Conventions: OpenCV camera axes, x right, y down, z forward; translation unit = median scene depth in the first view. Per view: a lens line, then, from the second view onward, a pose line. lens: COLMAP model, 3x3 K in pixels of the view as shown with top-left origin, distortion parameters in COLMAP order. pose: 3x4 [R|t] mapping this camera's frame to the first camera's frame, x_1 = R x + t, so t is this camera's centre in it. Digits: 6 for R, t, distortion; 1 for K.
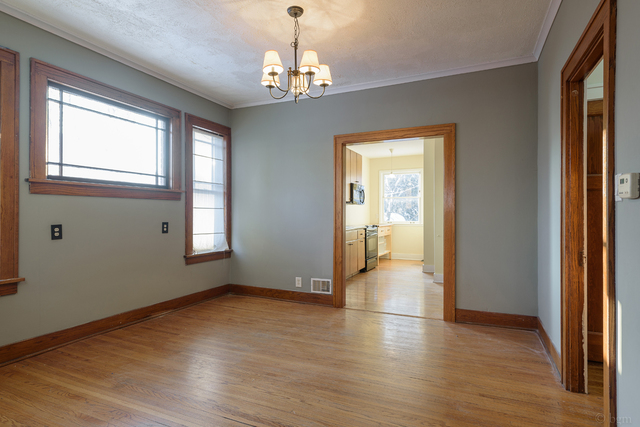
lens RADIAL K [[350.4, 0, 317.9], [0, 350.4, 217.7], [0, 0, 1]] dist [0.007788, -0.003094]
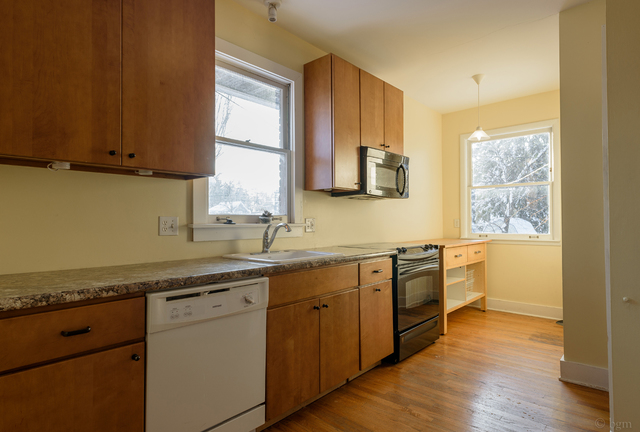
lens RADIAL K [[360.7, 0, 316.2], [0, 360.7, 214.8], [0, 0, 1]] dist [0.007295, -0.004212]
pose [[0.954792, -0.005724, -0.297219, 0.161543], [-0.001344, 0.999721, -0.023572, -0.005474], [0.297271, 0.022905, 0.954518, 0.539280]]
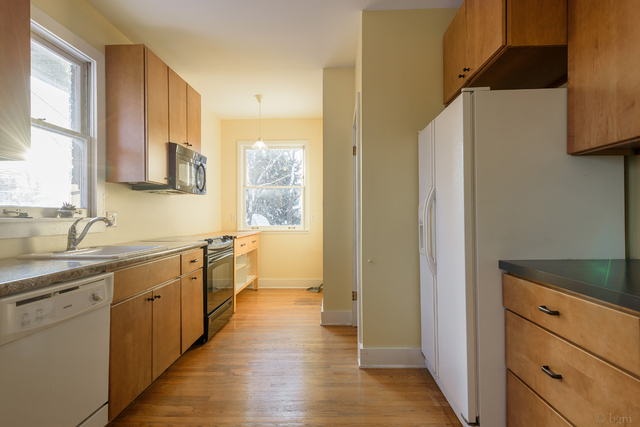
lens RADIAL K [[350.4, 0, 323.8], [0, 350.4, 216.9], [0, 0, 1]] dist [0.007788, -0.003094]
pose [[0.917645, -0.001969, 0.397397, 0.090921], [0.004033, 0.999982, -0.004360, -0.003401], [-0.397381, 0.005604, 0.917636, 0.495986]]
